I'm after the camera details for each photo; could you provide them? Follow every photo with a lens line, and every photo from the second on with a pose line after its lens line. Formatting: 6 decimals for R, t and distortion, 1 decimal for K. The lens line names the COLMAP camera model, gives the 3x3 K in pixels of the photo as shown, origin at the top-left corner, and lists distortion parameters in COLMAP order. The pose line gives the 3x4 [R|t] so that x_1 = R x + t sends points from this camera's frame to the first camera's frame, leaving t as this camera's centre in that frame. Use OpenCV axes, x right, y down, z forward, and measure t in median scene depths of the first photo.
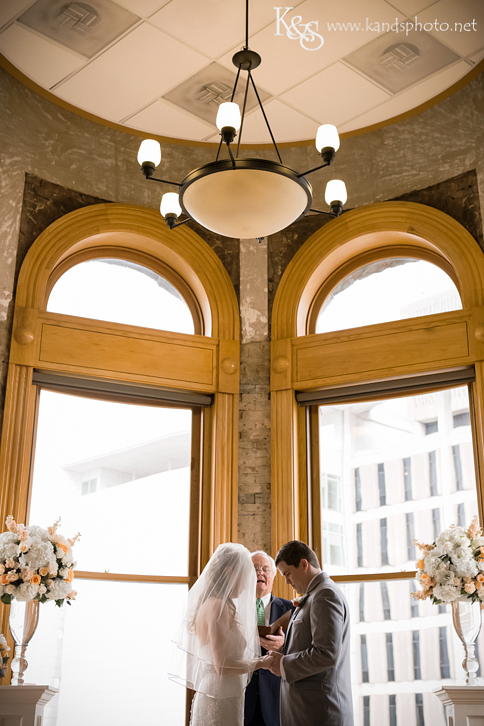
lens RADIAL K [[988.7, 0, 264.9], [0, 988.7, 362.2], [0, 0, 1]] dist [-0.001078, -0.019039]
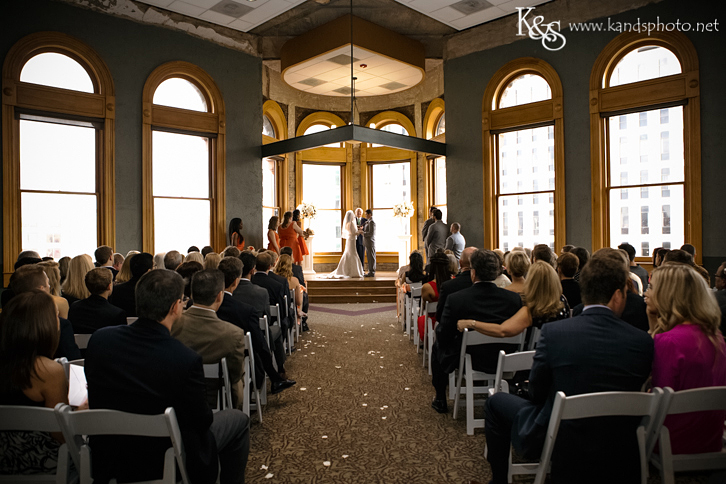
lens RADIAL K [[528.6, 0, 363.0], [0, 528.6, 242.0], [0, 0, 1]] dist [-0.005898, 0.000053]
pose [[0.999929, -0.010318, 0.005909, -0.000066], [0.007379, 0.928214, 0.371973, -0.460355], [-0.009323, -0.371903, 0.928225, -1.069390]]
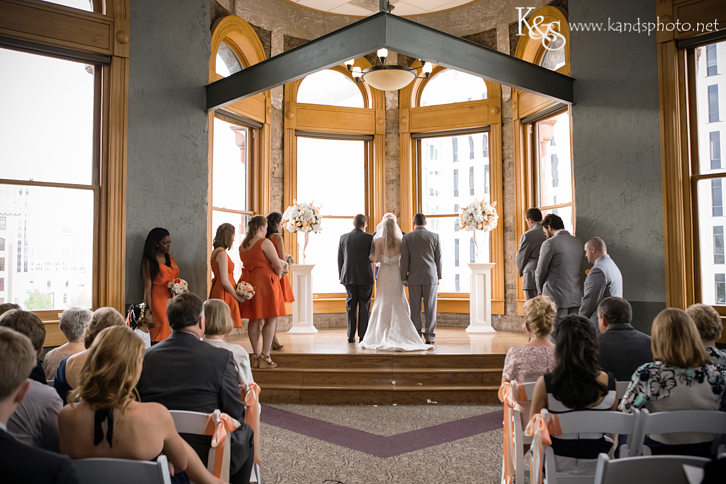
lens RADIAL K [[679.7, 0, 363.9], [0, 679.7, 230.0], [0, 0, 1]] dist [-0.008637, -0.003367]
pose [[0.998862, -0.009464, -0.046750, -0.004792], [0.023579, 0.949958, 0.311485, -0.244011], [0.041463, -0.312233, 0.949100, -0.518181]]
